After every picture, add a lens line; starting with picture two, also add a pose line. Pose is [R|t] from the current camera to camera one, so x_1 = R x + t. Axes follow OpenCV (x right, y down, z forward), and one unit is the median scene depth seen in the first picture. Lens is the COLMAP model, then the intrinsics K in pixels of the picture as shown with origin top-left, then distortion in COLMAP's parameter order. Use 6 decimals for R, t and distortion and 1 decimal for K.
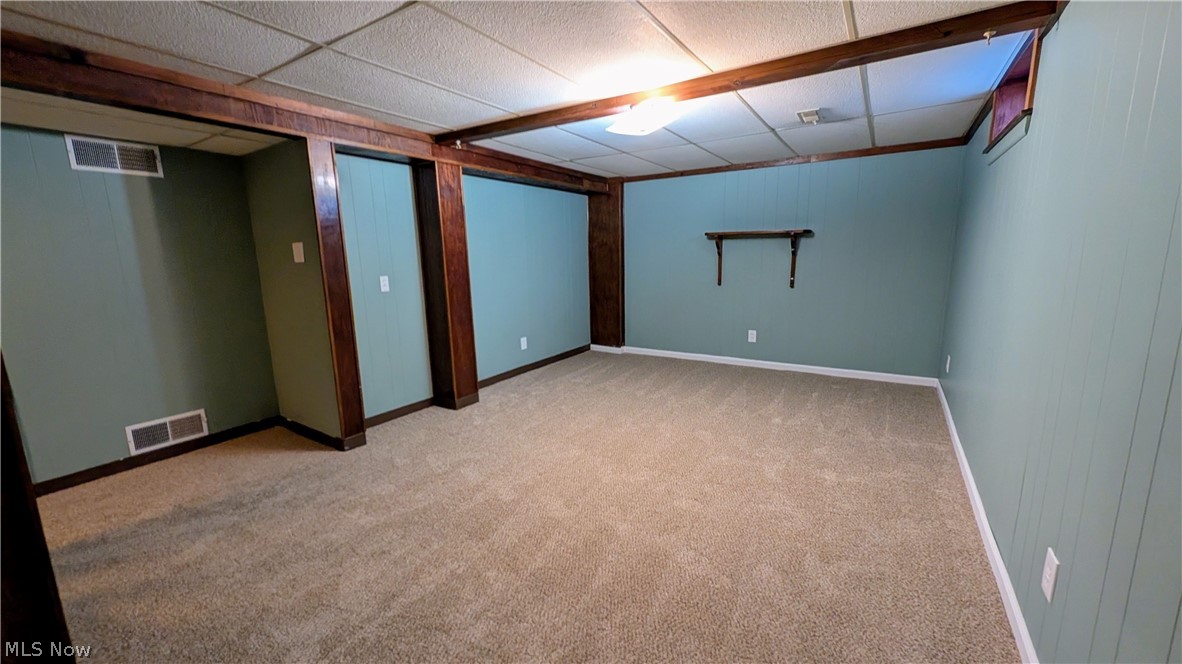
lens RADIAL K [[453.9, 0, 591.0], [0, 453.9, 332.0], [0, 0, 1]] dist [-0.001880, -0.000120]
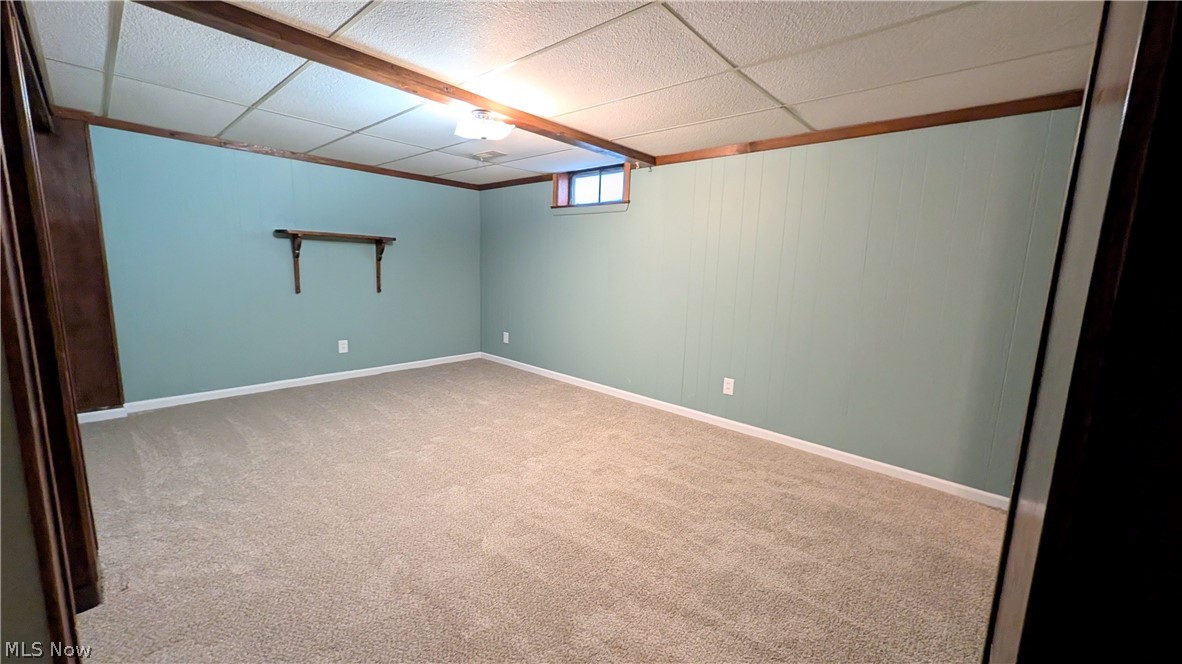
lens RADIAL K [[453.9, 0, 591.0], [0, 453.9, 332.0], [0, 0, 1]] dist [-0.001880, -0.000120]
pose [[0.163804, -0.125557, 0.978470, -0.558402], [0.132899, 0.985634, 0.104228, -0.059025], [-0.977500, 0.112965, 0.178137, 0.405420]]
